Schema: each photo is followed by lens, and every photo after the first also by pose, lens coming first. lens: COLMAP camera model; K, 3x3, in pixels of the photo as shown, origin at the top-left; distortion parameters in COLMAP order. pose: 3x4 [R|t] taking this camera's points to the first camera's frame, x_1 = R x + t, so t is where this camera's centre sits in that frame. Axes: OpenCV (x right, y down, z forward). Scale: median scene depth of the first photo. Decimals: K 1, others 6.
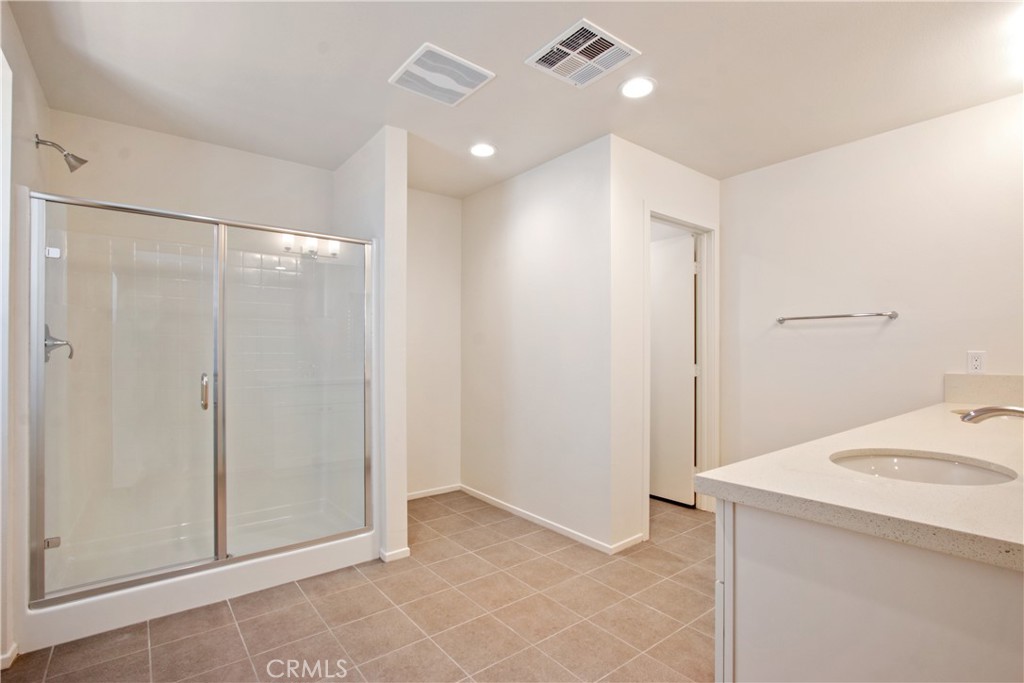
lens RADIAL K [[476.3, 0, 513.9], [0, 476.3, 351.8], [0, 0, 1]] dist [-0.015907, 0.000861]
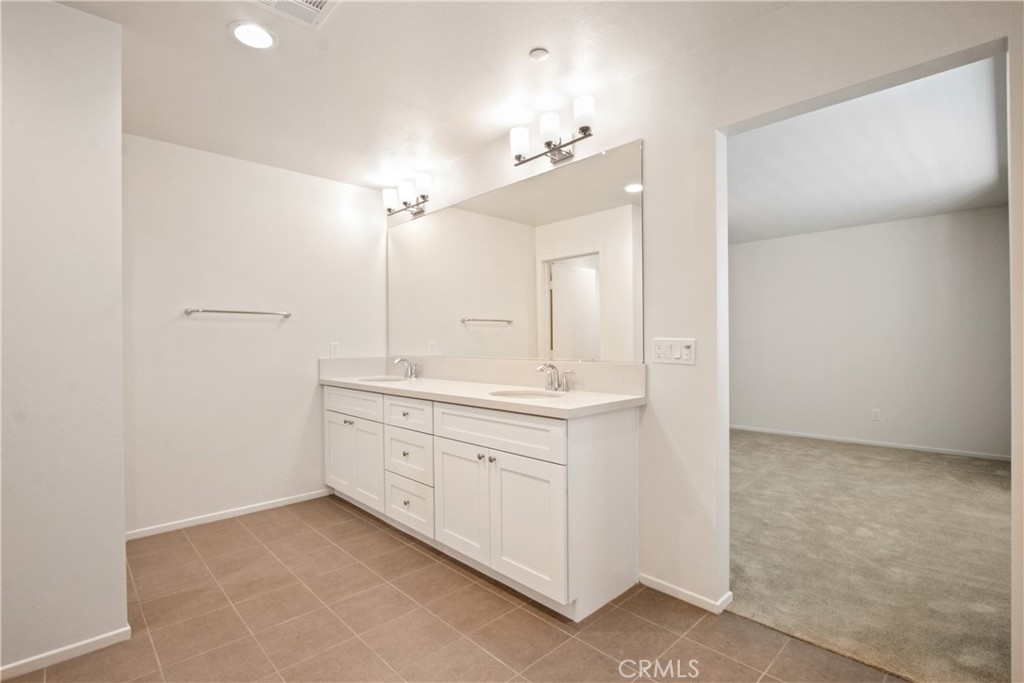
lens RADIAL K [[476.3, 0, 513.9], [0, 476.3, 351.8], [0, 0, 1]] dist [-0.015907, 0.000861]
pose [[-0.097625, -0.016736, 0.995083, -0.526943], [0.008360, 0.999810, 0.017635, 0.004148], [-0.995188, 0.010041, -0.097467, 0.514414]]
